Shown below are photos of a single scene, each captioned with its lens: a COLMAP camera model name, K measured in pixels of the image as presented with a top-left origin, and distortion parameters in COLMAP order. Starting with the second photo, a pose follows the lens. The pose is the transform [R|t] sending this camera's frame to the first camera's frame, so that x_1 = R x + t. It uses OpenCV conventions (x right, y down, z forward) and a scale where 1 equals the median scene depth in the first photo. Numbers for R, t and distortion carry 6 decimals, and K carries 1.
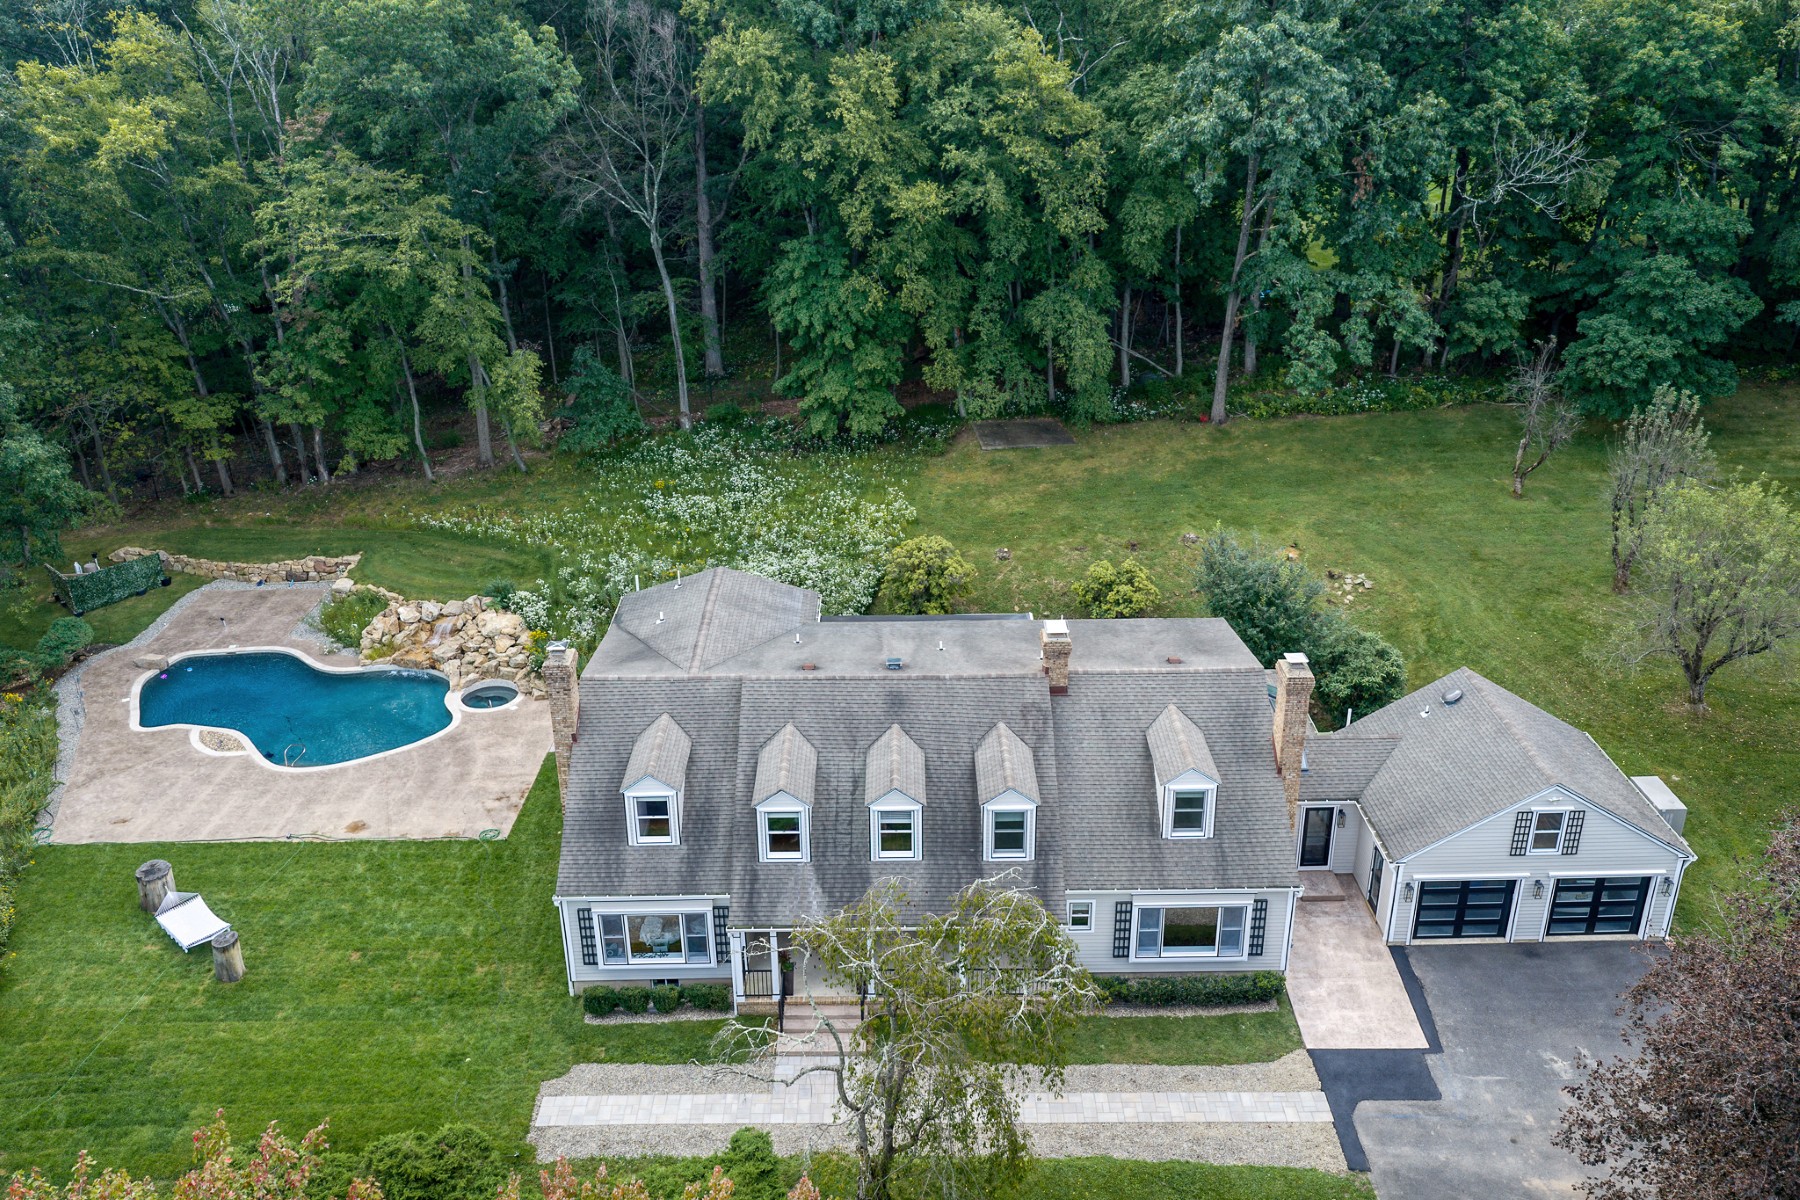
lens RADIAL K [[1506.1, 0, 900.0], [0, 1506.1, 600.0], [0, 0, 1]] dist [0.001306, -0.007685]
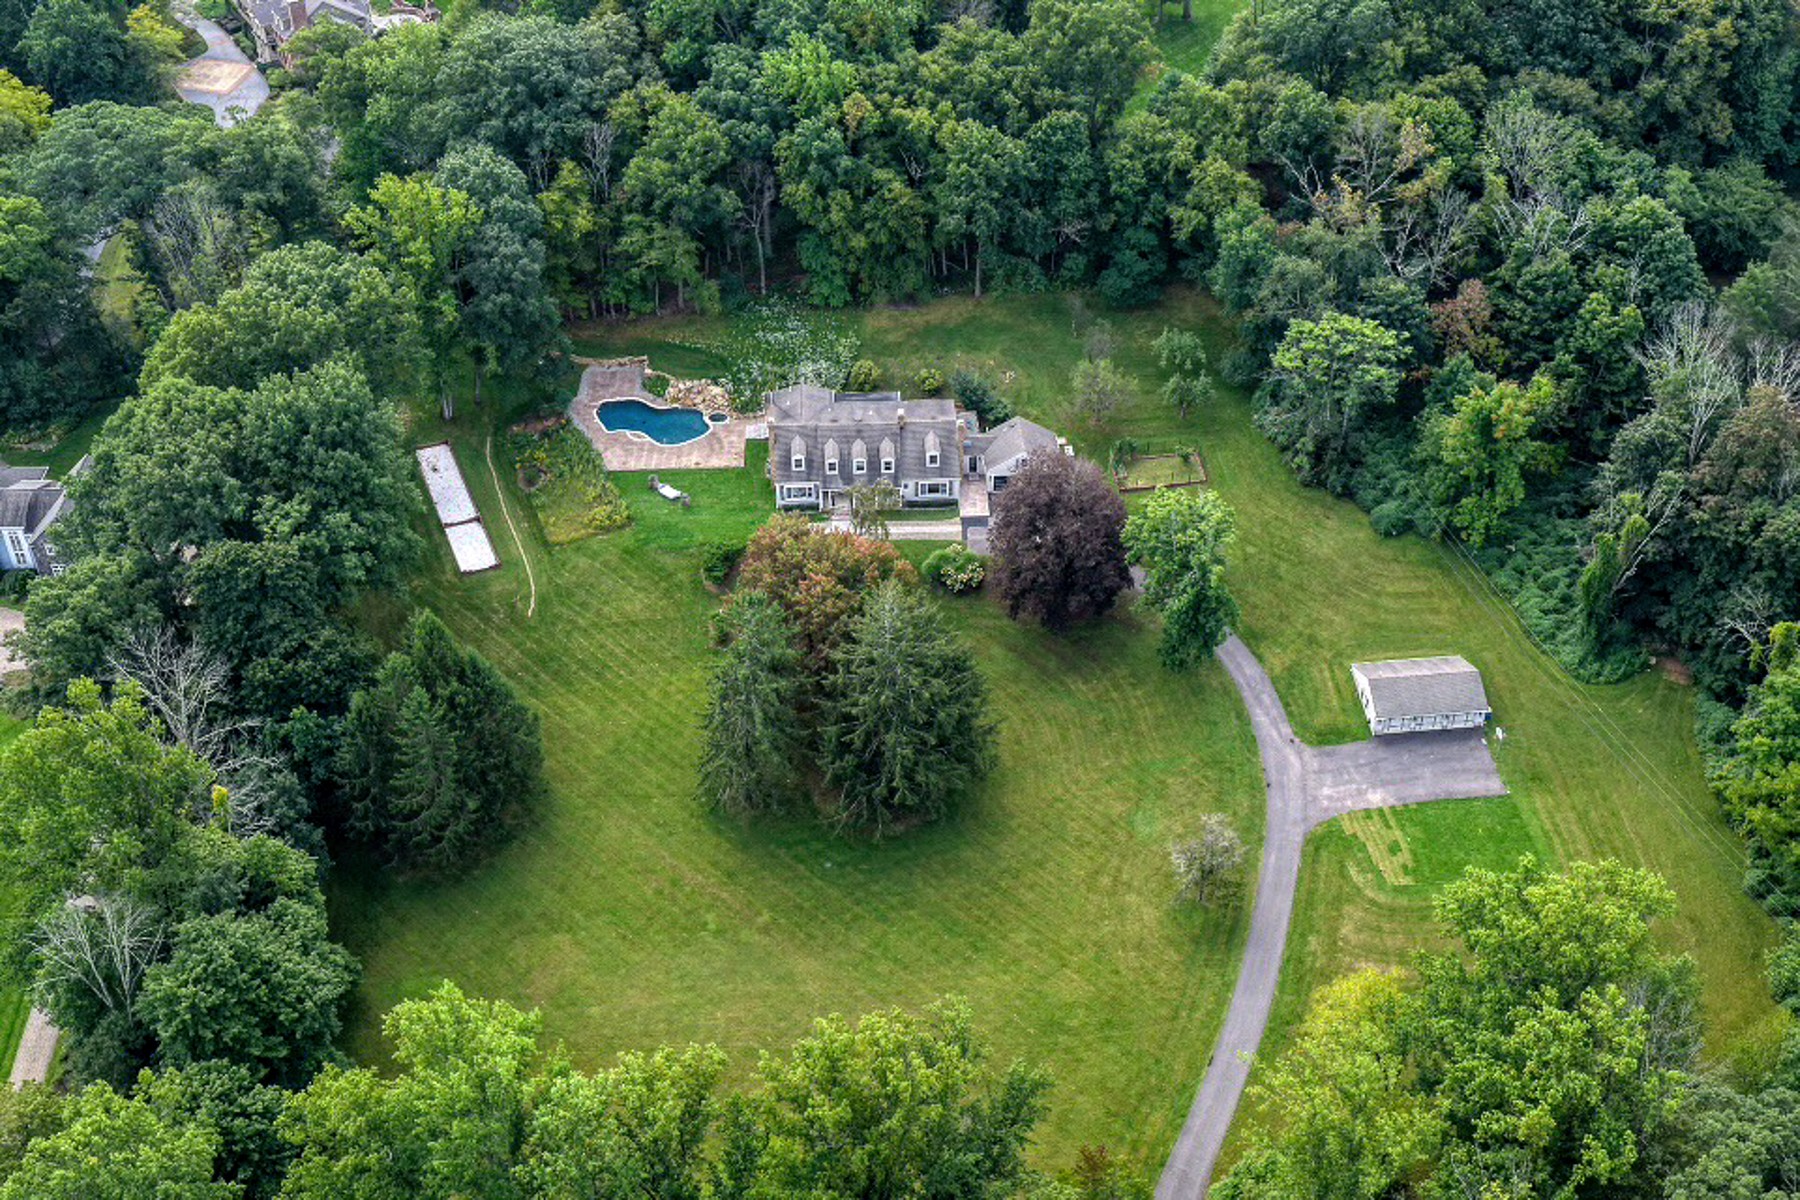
lens RADIAL K [[2086.6, 0, 900.0], [0, 2086.6, 600.0], [0, 0, 1]] dist [-0.007000, -0.000375]
pose [[0.999006, -0.017691, 0.040921, -0.086559], [0.006898, 0.968174, 0.250185, -0.598899], [-0.044044, -0.249654, 0.967333, -3.005982]]
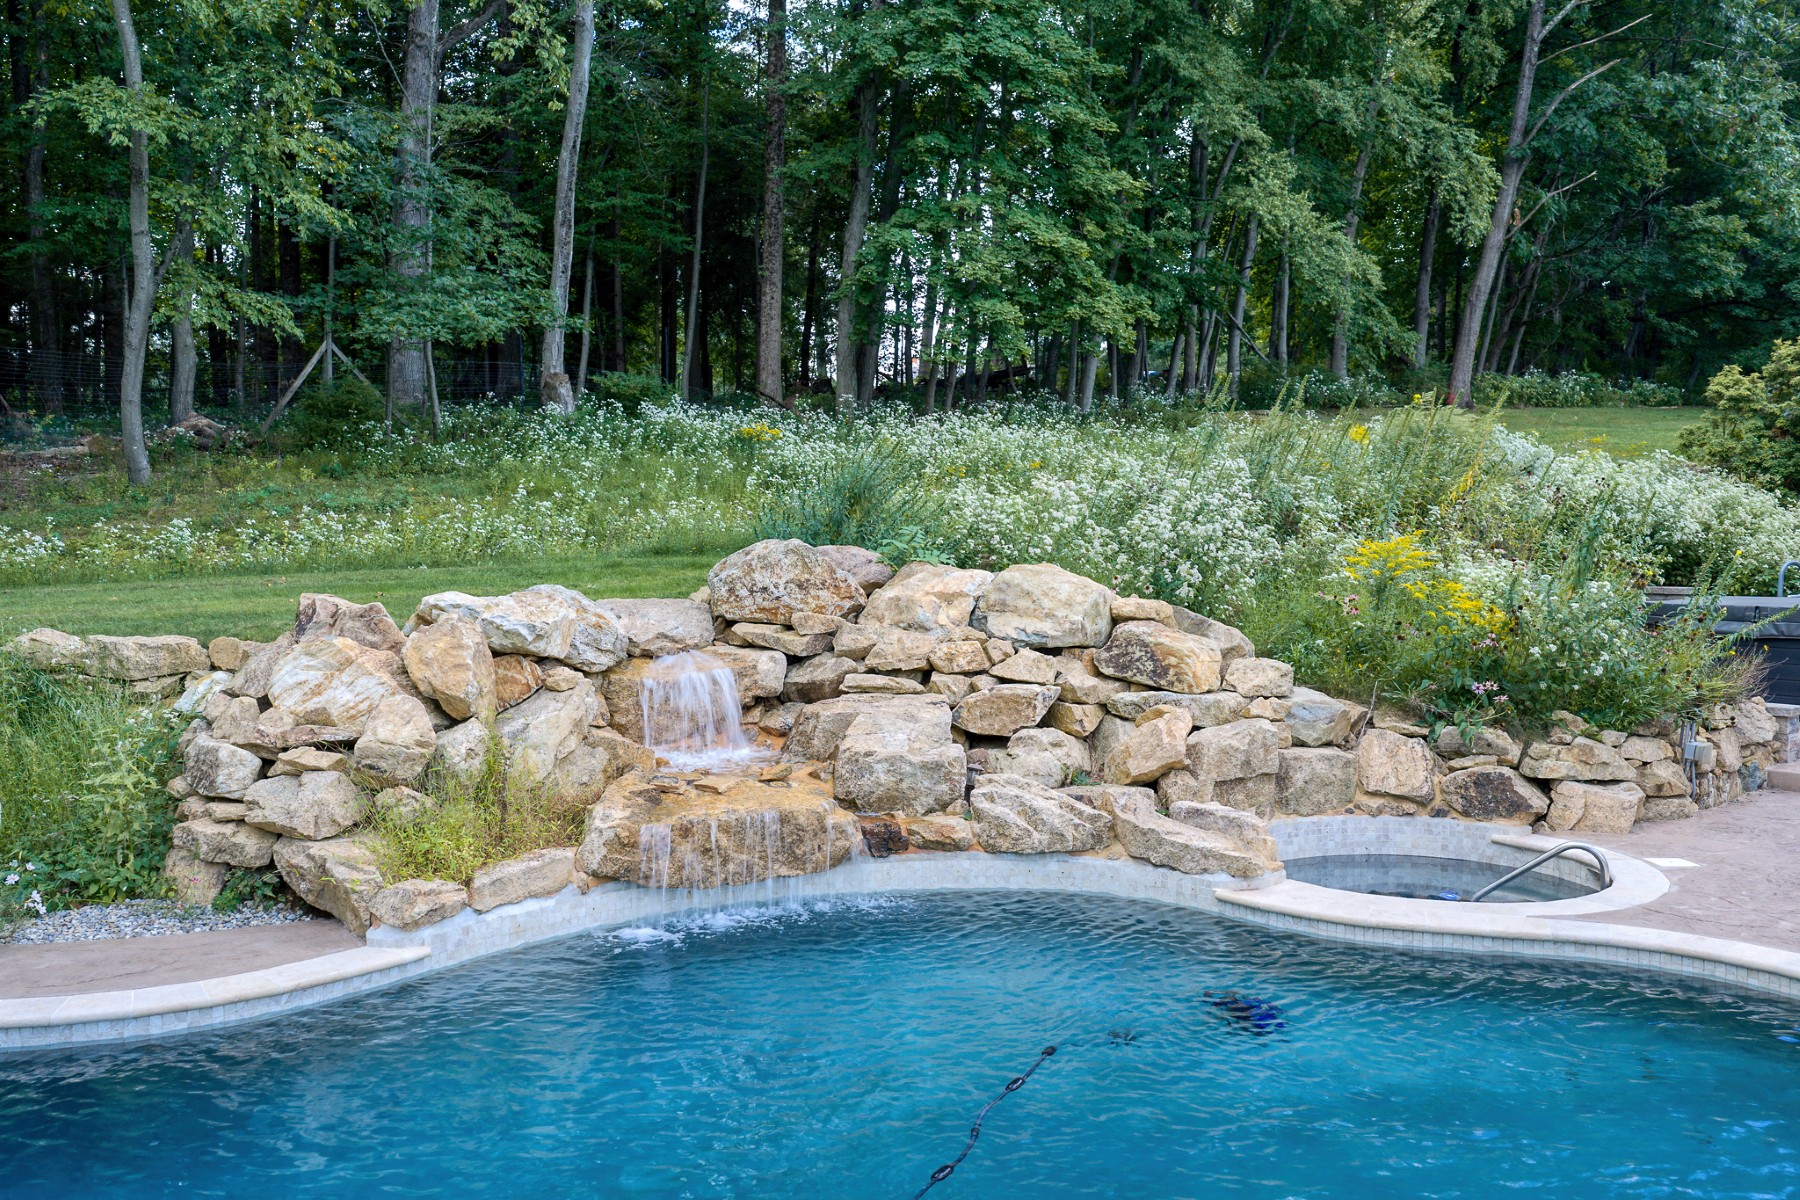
lens RADIAL K [[1481.4, 0, 900.0], [0, 1481.4, 600.0], [0, 0, 1]] dist [0.006034, -0.012772]
pose [[0.734574, -0.017066, 0.678314, -0.415419], [0.269549, 0.924757, -0.268639, 0.063365], [-0.622691, 0.380174, 0.683903, 0.890066]]
